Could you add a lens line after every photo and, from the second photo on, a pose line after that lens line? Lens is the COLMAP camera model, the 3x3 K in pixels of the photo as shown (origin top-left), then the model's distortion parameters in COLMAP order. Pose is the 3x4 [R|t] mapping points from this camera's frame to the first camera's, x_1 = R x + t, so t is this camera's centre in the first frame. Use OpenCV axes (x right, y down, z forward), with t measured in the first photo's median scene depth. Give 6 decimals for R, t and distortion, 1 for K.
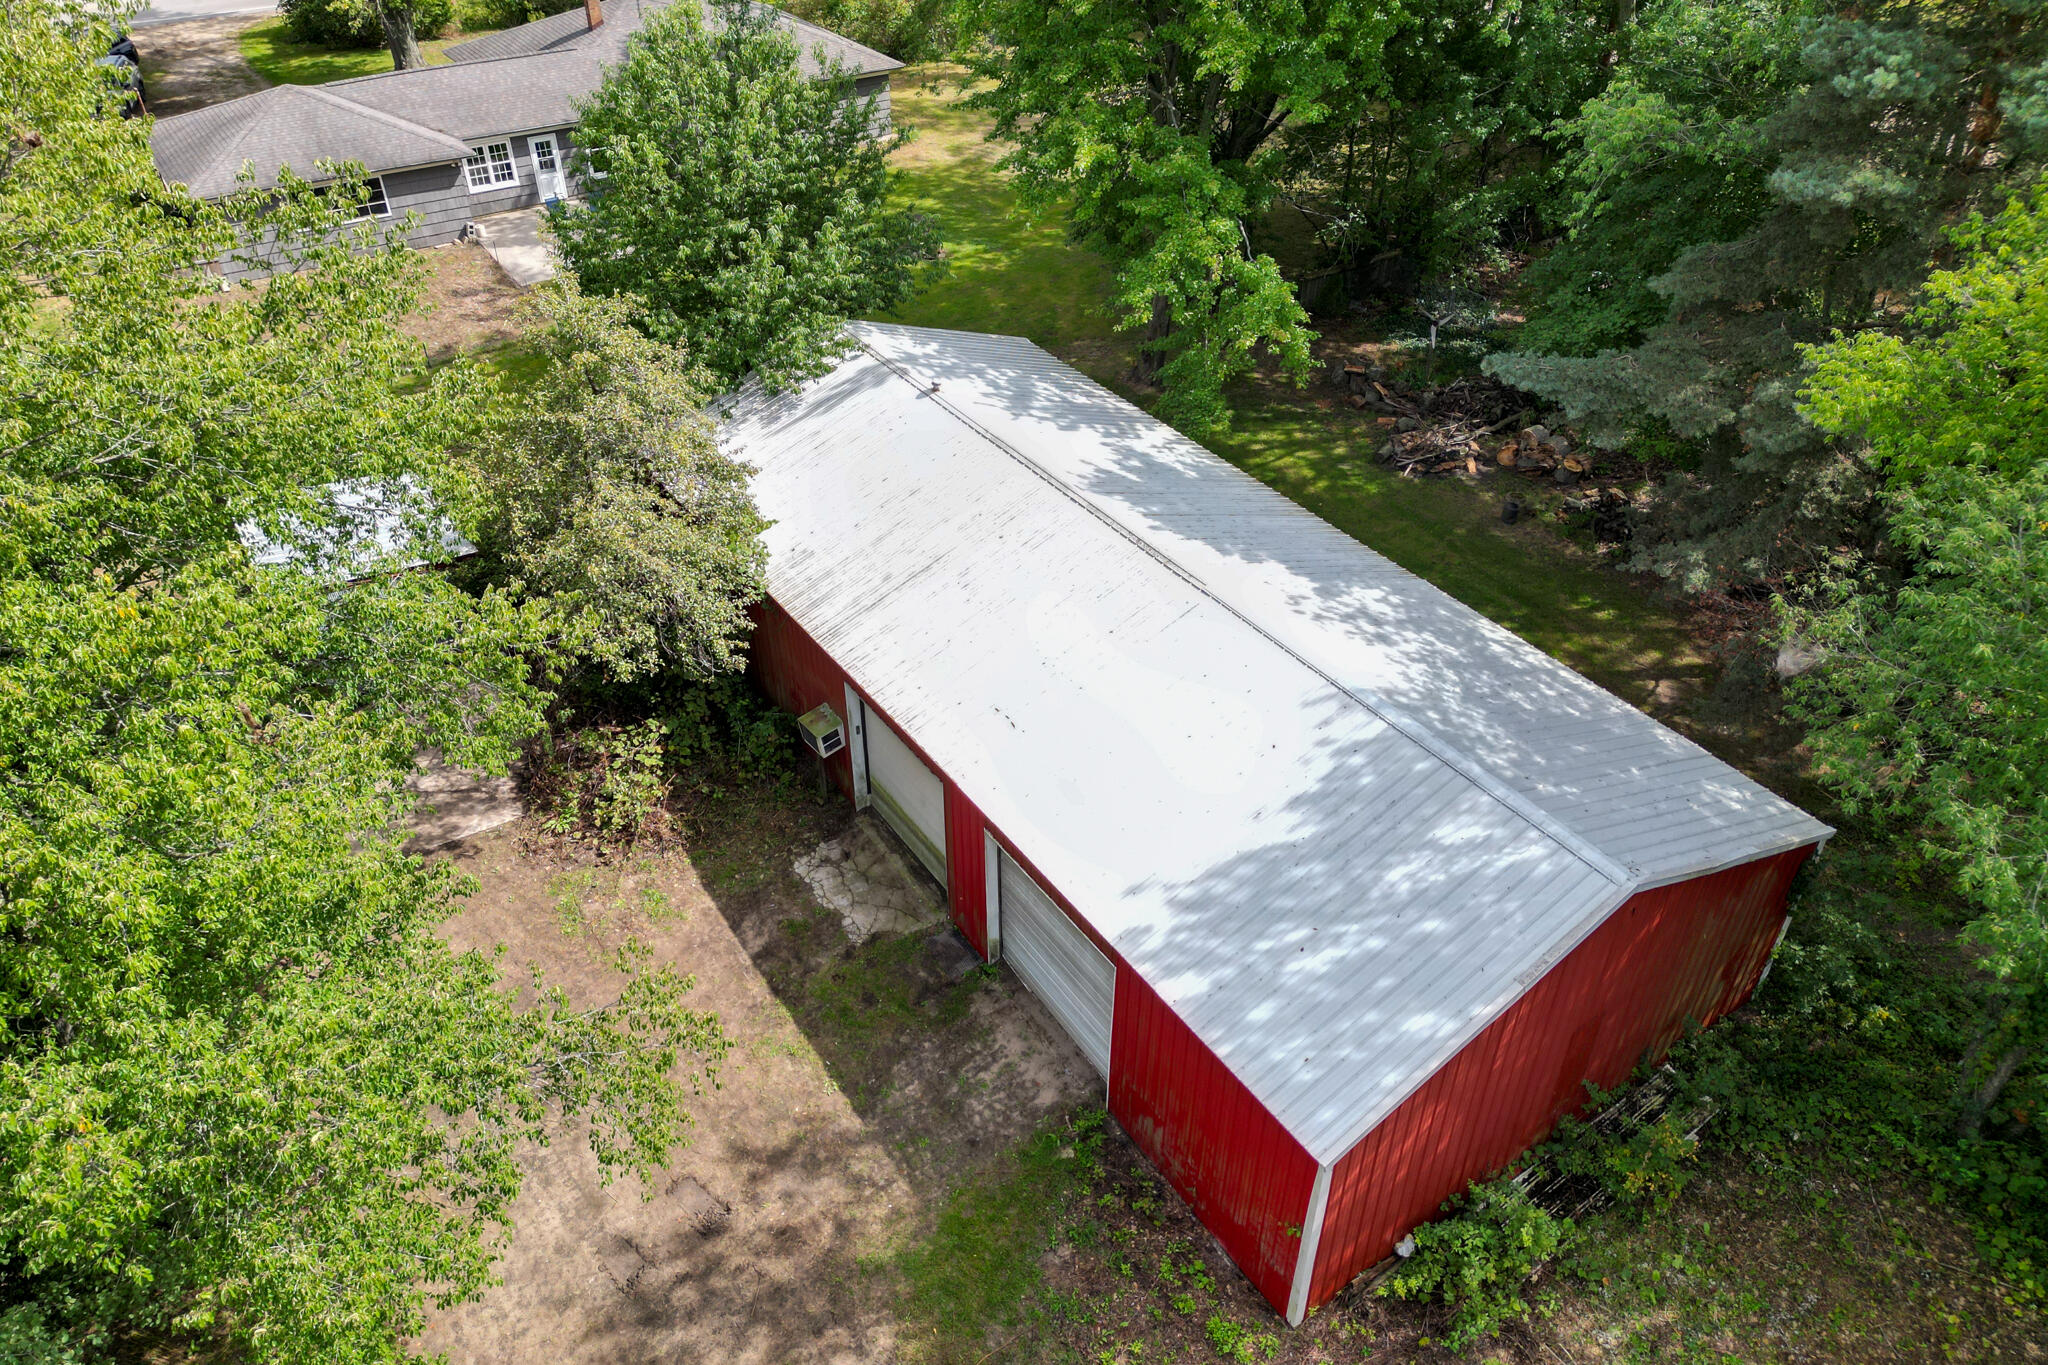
lens RADIAL K [[1470.7, 0, 1024.0], [0, 1470.7, 682.5], [0, 0, 1]] dist [0.019337, 0.000570]
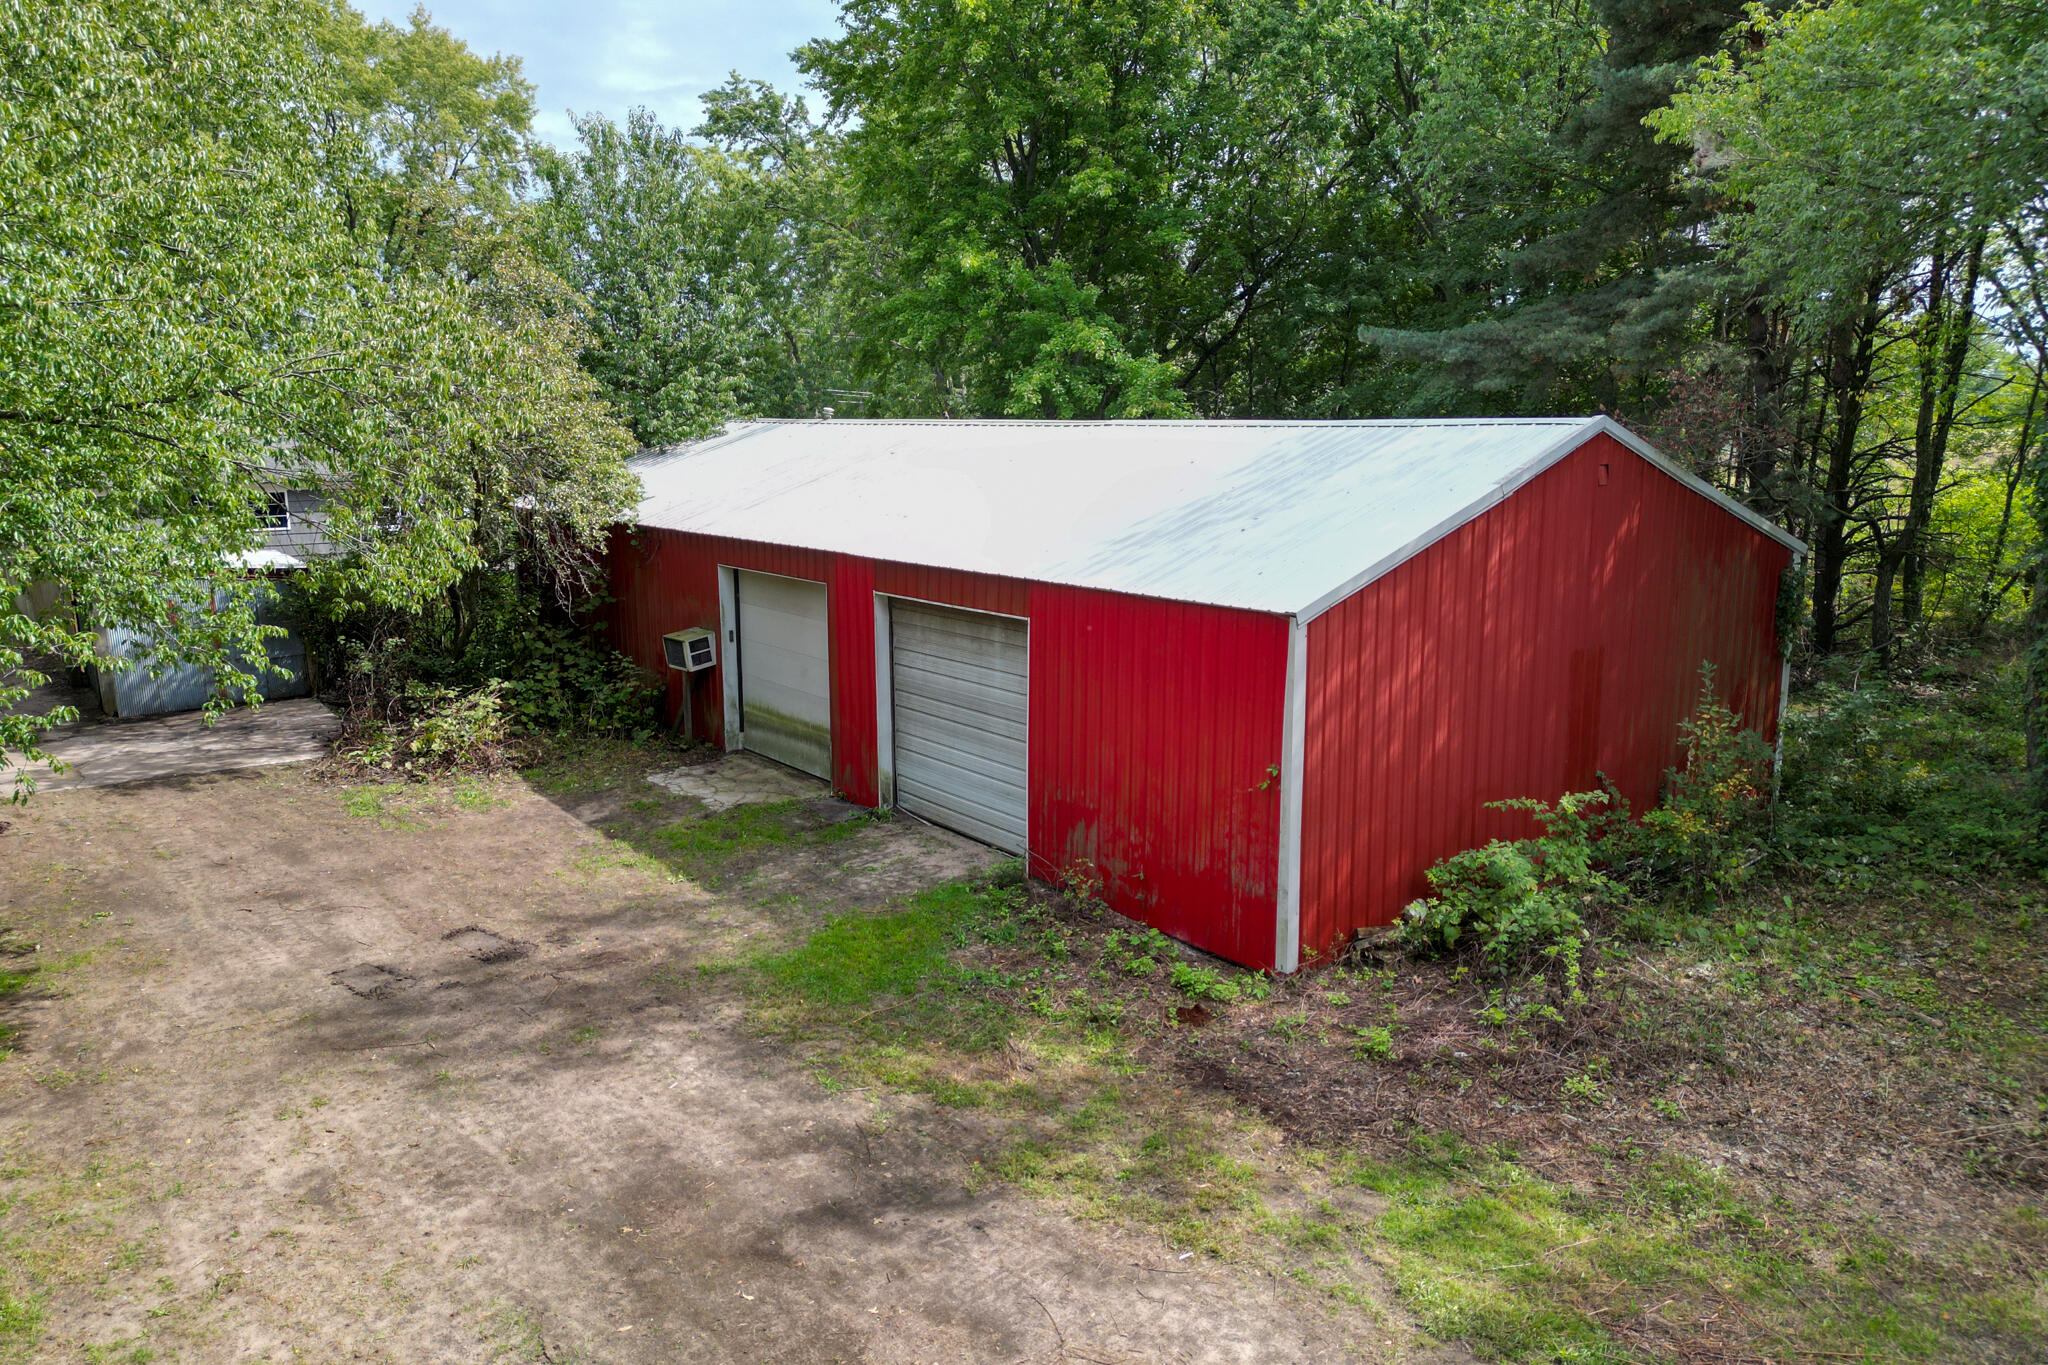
lens RADIAL K [[1475.6, 0, 1056.8], [0, 1475.6, 683.4], [0, 0, 1]] dist [0.002136, -0.000396]
pose [[0.995516, -0.014208, 0.093521, -0.001311], [0.054274, 0.895522, -0.441695, 0.547888], [-0.077474, 0.444790, 0.892278, 0.242121]]
